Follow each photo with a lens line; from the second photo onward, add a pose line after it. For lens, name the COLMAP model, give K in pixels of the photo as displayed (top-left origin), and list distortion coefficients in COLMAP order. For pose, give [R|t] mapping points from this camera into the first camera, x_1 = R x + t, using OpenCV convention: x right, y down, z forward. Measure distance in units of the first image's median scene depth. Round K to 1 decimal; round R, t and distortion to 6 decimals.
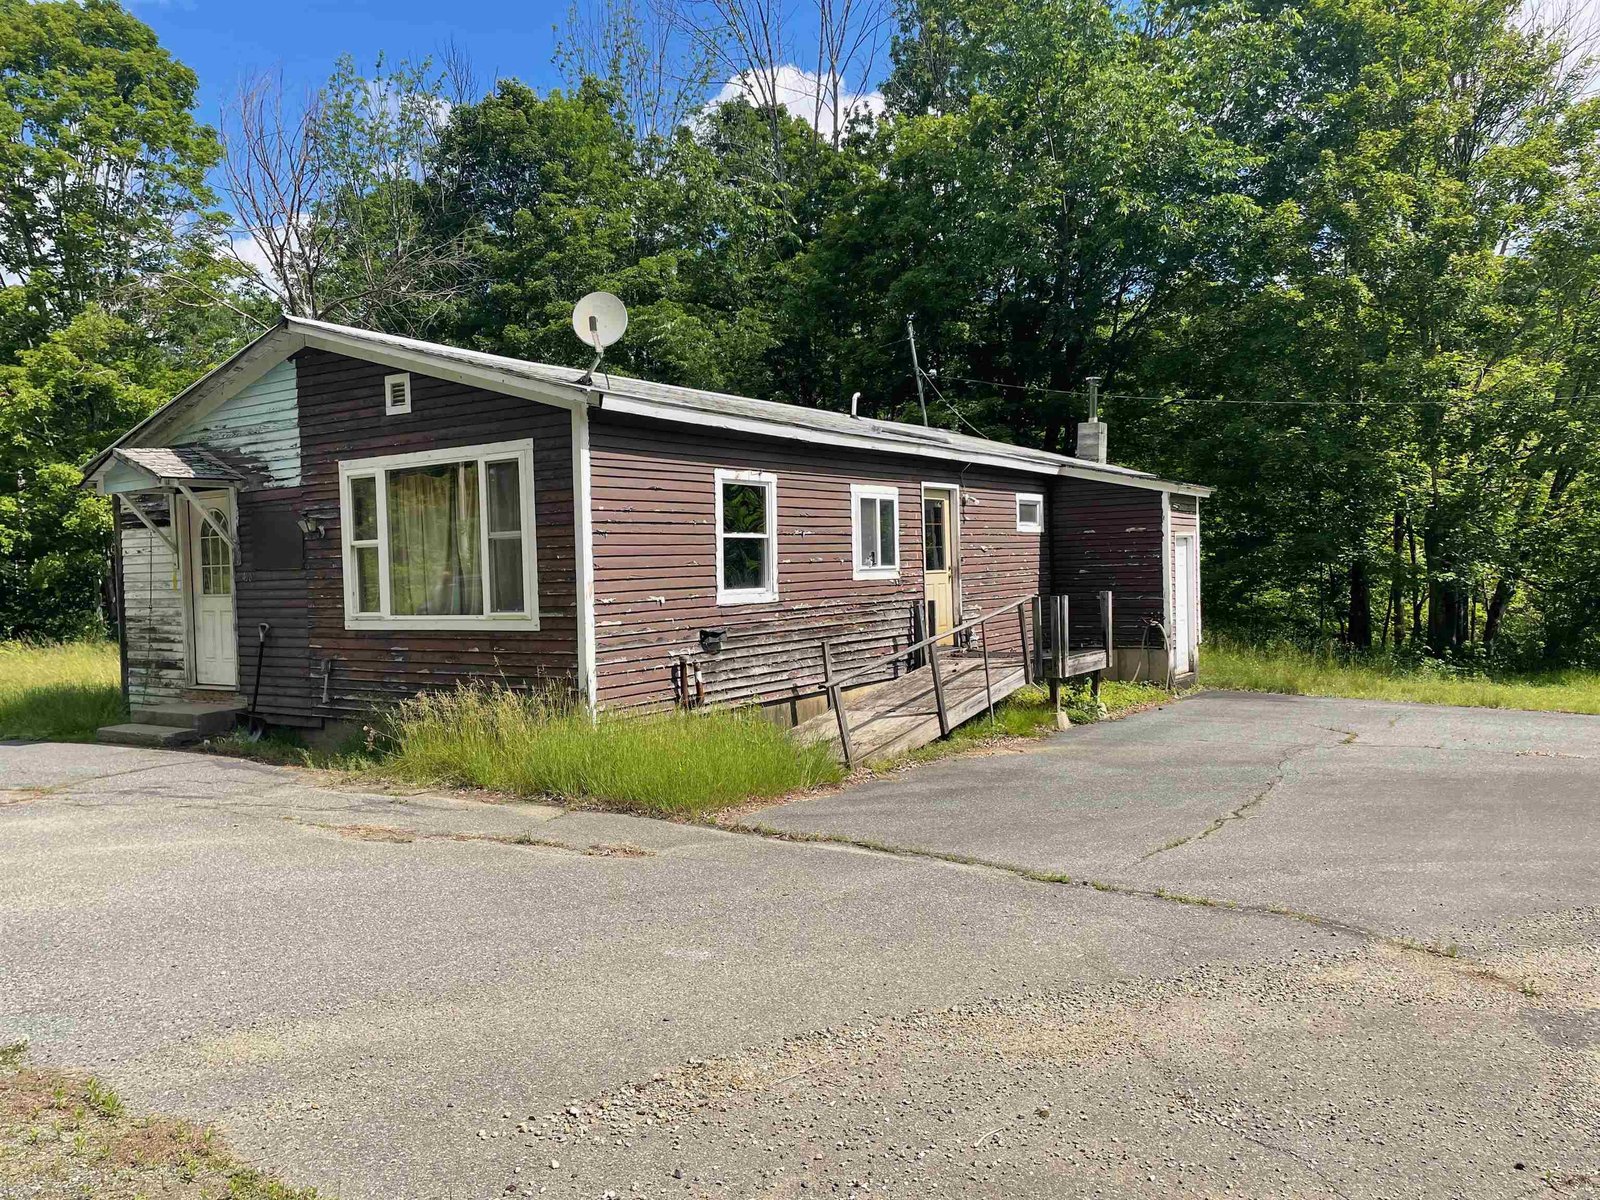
lens RADIAL K [[1200.5, 0, 787.0], [0, 1200.5, 595.8], [0, 0, 1]] dist [0.059708, -0.062266]
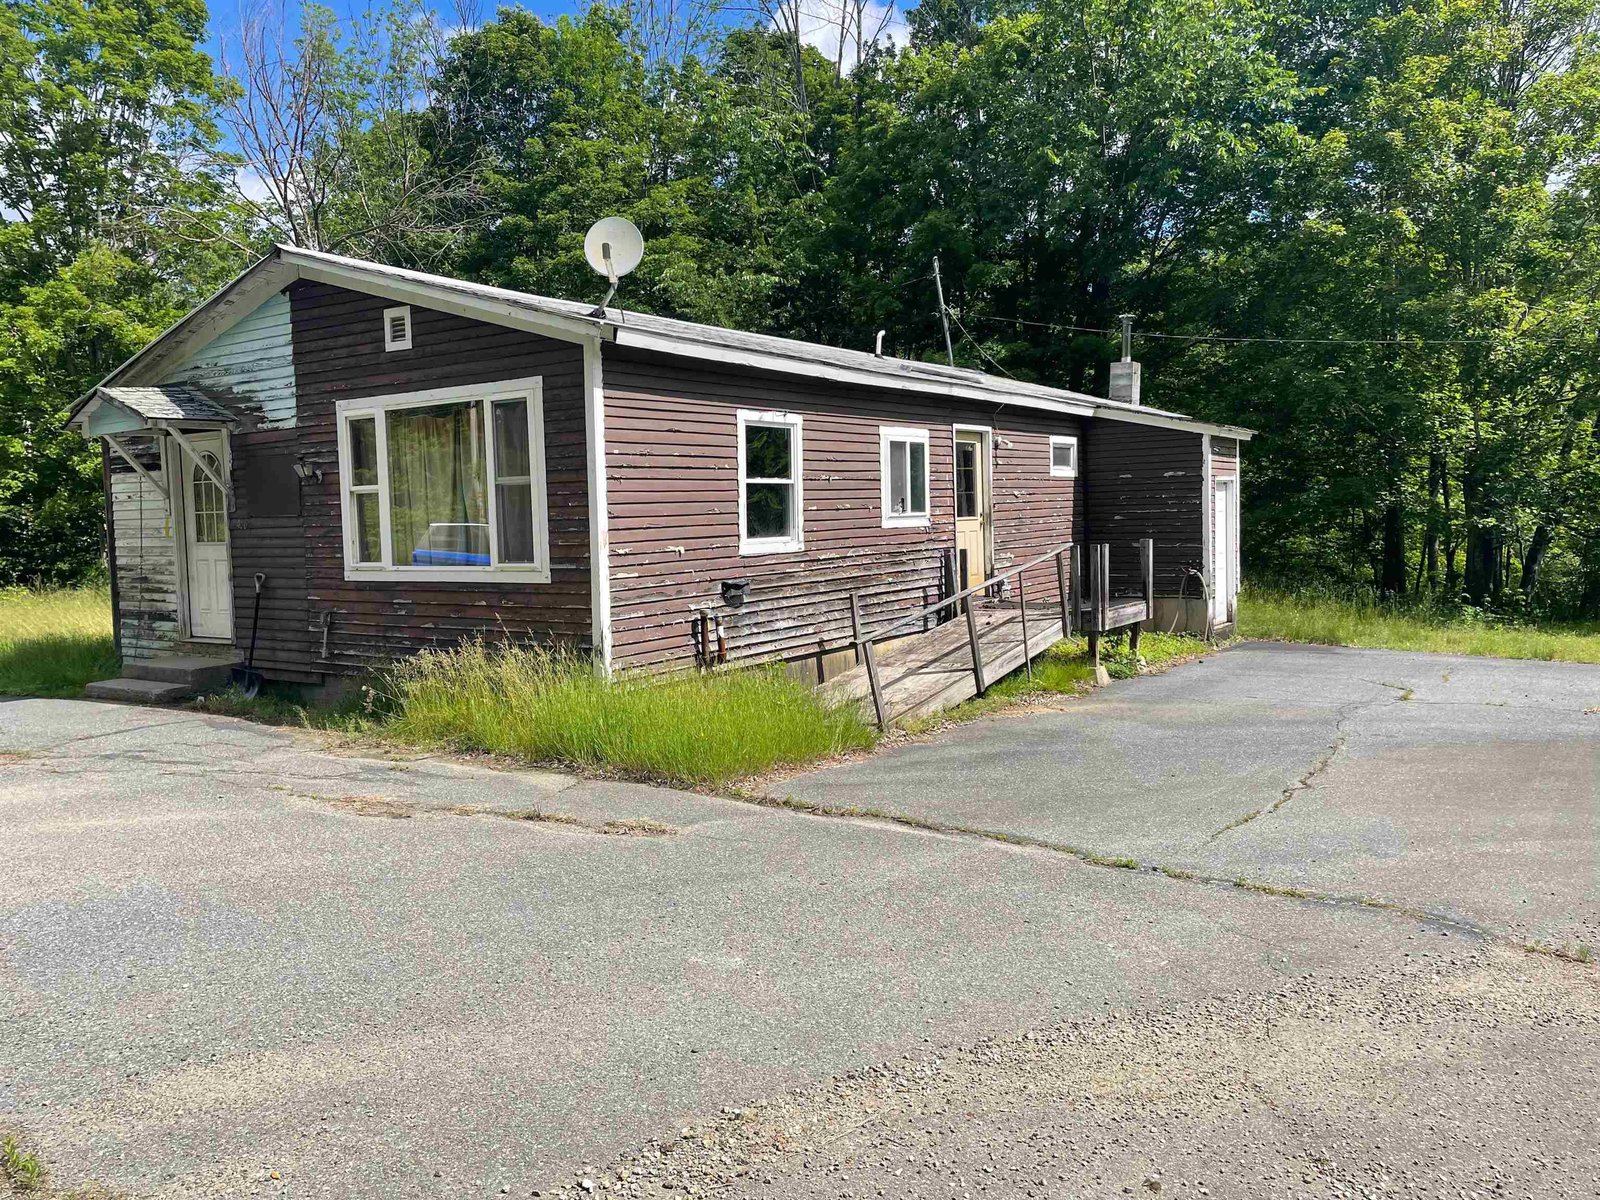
lens RADIAL K [[1200.5, 0, 799.1], [0, 1200.5, 570.9], [0, 0, 1]] dist [0.059708, -0.062266]
pose [[0.999998, 0.000608, -0.002061, -0.009267], [-0.000554, 0.999655, 0.026249, -0.004335], [0.002076, -0.026248, 0.999653, 0.057349]]
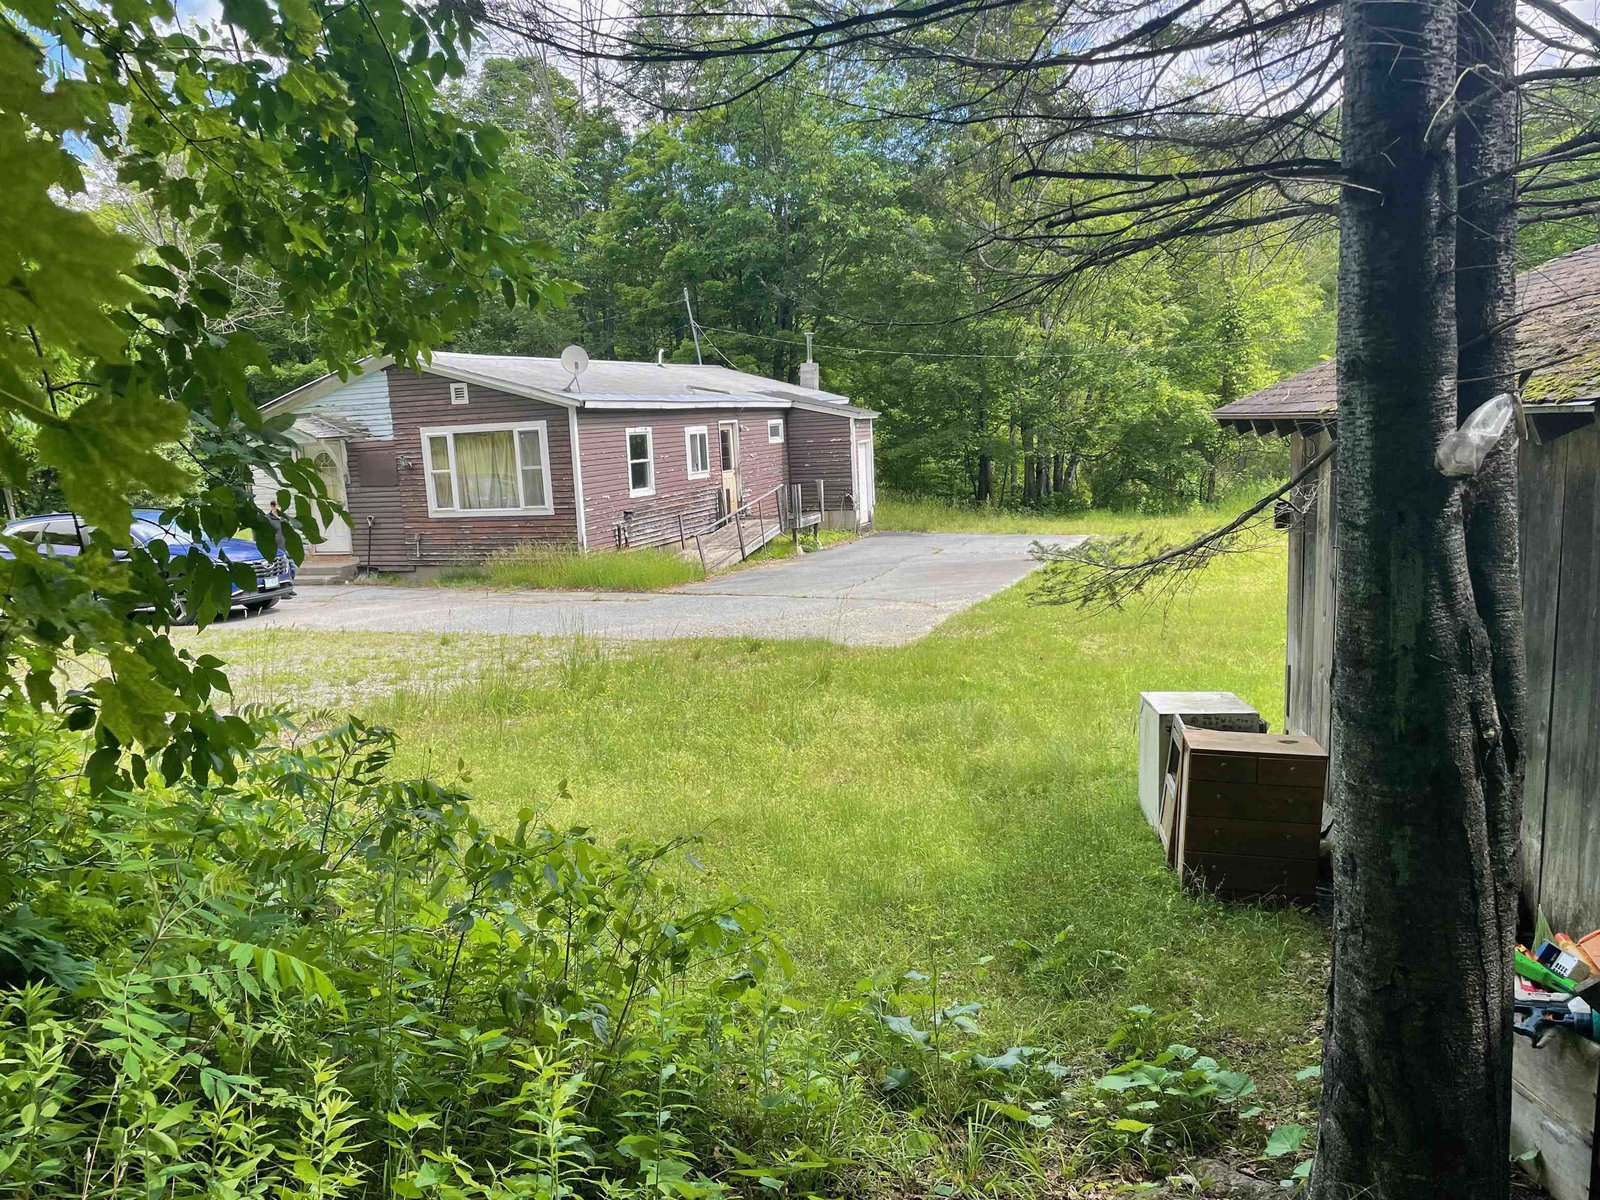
lens RADIAL K [[1200.5, 0, 800.4], [0, 1200.5, 600.4], [0, 0, 1]] dist [0.059708, -0.062266]
pose [[0.970457, -0.056377, 0.234594, -0.244525], [0.028069, 0.992096, 0.122303, -0.055686], [-0.239634, -0.112105, 0.964369, -0.932491]]
